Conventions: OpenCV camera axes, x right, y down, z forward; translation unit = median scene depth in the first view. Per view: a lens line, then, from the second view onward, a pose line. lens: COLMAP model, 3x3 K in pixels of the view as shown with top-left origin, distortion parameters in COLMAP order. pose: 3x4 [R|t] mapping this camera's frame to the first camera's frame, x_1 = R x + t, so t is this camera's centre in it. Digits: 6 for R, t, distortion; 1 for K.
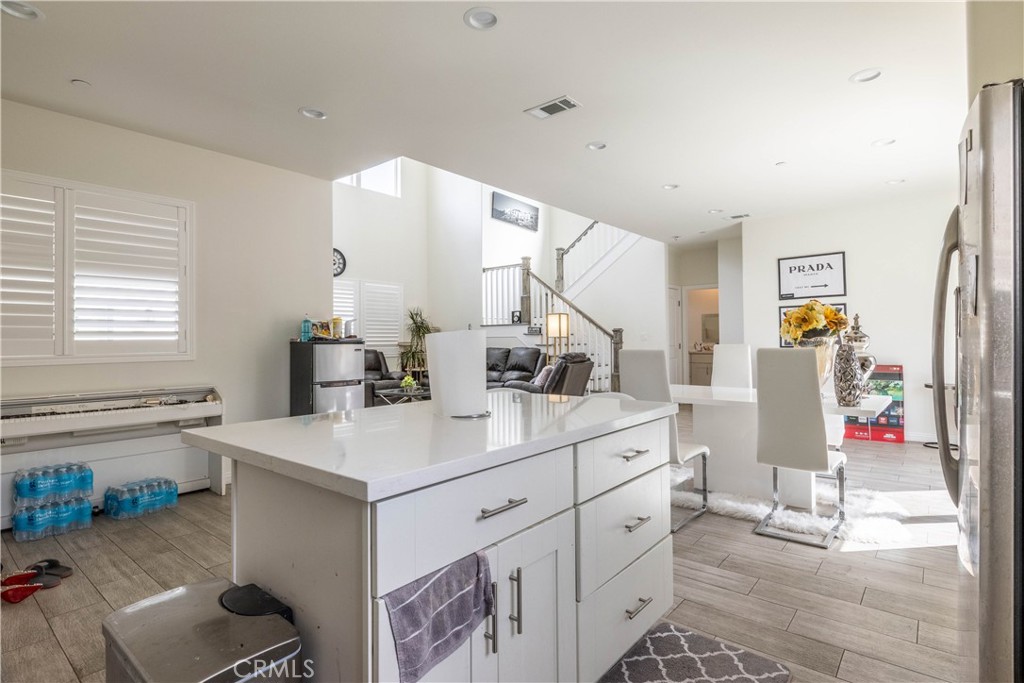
lens RADIAL K [[519.4, 0, 518.4], [0, 519.4, 345.1], [0, 0, 1]] dist [-0.000601, -0.006615]
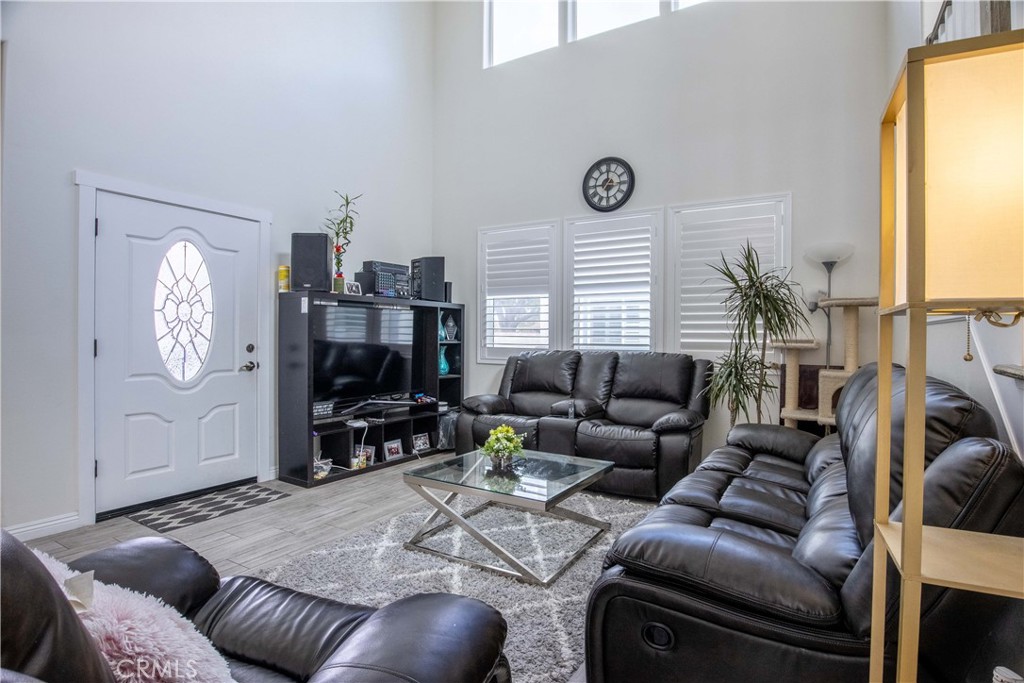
lens RADIAL K [[518.4, 0, 540.6], [0, 518.4, 330.7], [0, 0, 1]] dist [-0.001518, -0.000303]
pose [[0.185057, -0.001183, -0.982727, 0.149727], [-0.018887, 0.999810, -0.004760, -0.008236], [0.982546, 0.019442, 0.185000, 0.864494]]
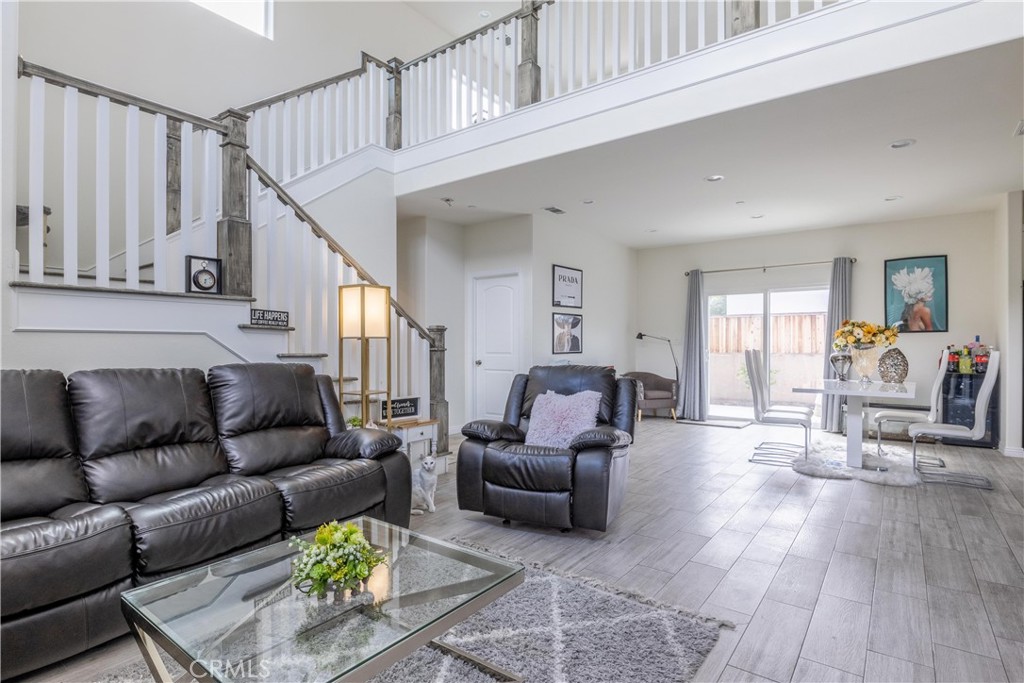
lens RADIAL K [[519.4, 0, 518.4], [0, 519.4, 345.1], [0, 0, 1]] dist [-0.000601, -0.006615]
pose [[-0.063938, 0.007954, 0.997922, -0.370367], [0.010305, 0.999920, -0.007309, -0.004122], [-0.997901, 0.009816, -0.064015, 0.863447]]
